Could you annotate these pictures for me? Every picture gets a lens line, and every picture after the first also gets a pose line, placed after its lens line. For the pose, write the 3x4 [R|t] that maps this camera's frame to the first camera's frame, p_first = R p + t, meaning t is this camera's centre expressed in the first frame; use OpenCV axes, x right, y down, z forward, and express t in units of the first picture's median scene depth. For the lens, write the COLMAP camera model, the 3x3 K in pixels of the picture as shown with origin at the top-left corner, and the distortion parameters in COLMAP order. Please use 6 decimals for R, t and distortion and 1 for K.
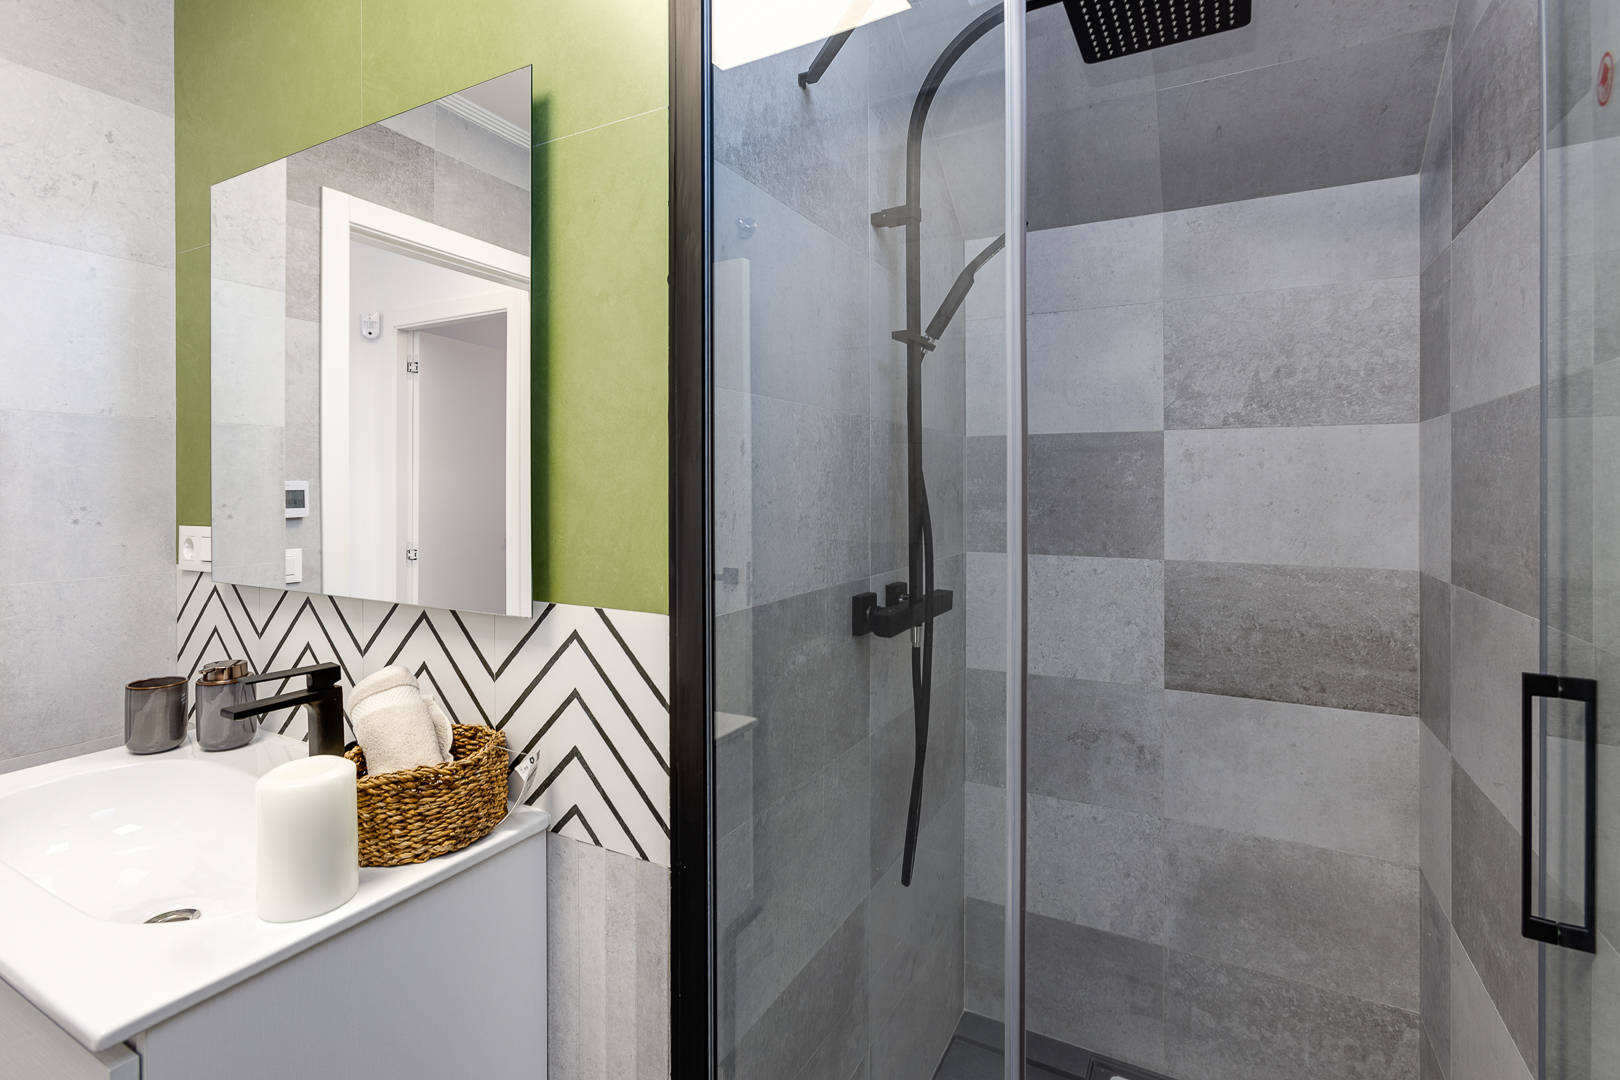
lens RADIAL K [[781.1, 0, 796.4], [0, 781.1, 487.4], [0, 0, 1]] dist [-0.012939, 0.006195]
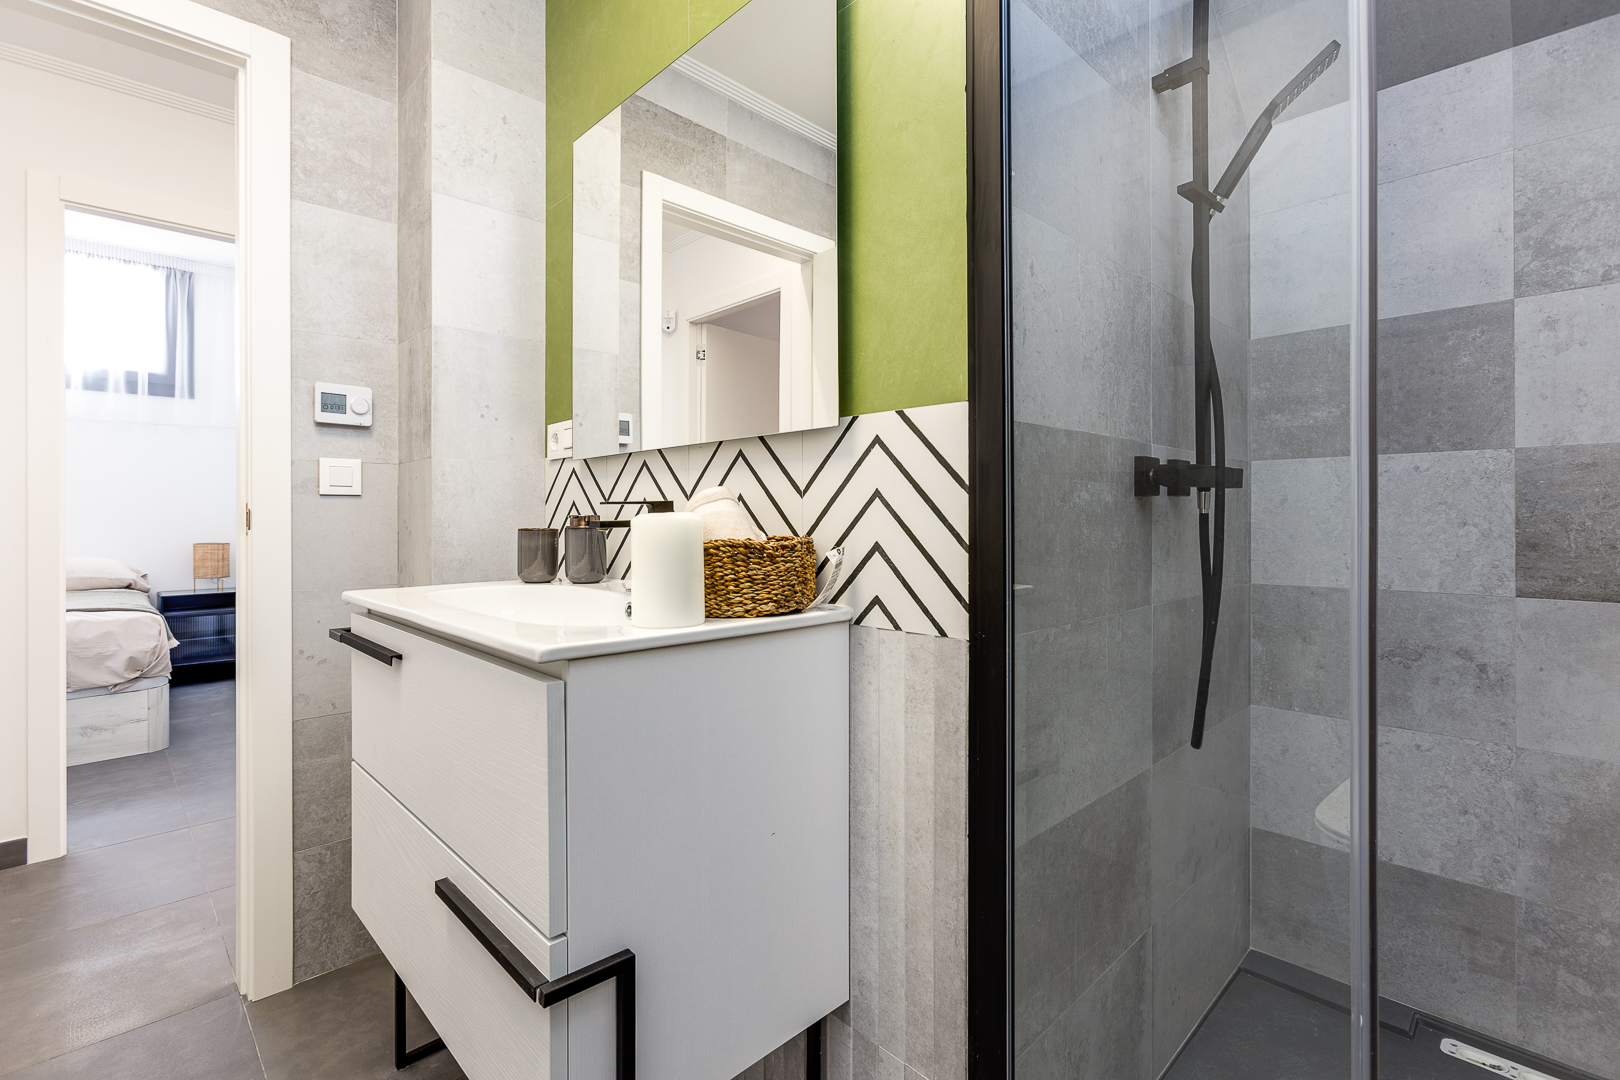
lens RADIAL K [[739.1, 0, 801.2], [0, 739.1, 520.2], [0, 0, 1]] dist [-0.006071, 0.002052]
pose [[0.955474, -0.000283, -0.295076, -0.053211], [-0.000890, 0.999992, -0.003840, 0.211482], [0.295075, 0.003931, 0.955466, -0.019379]]
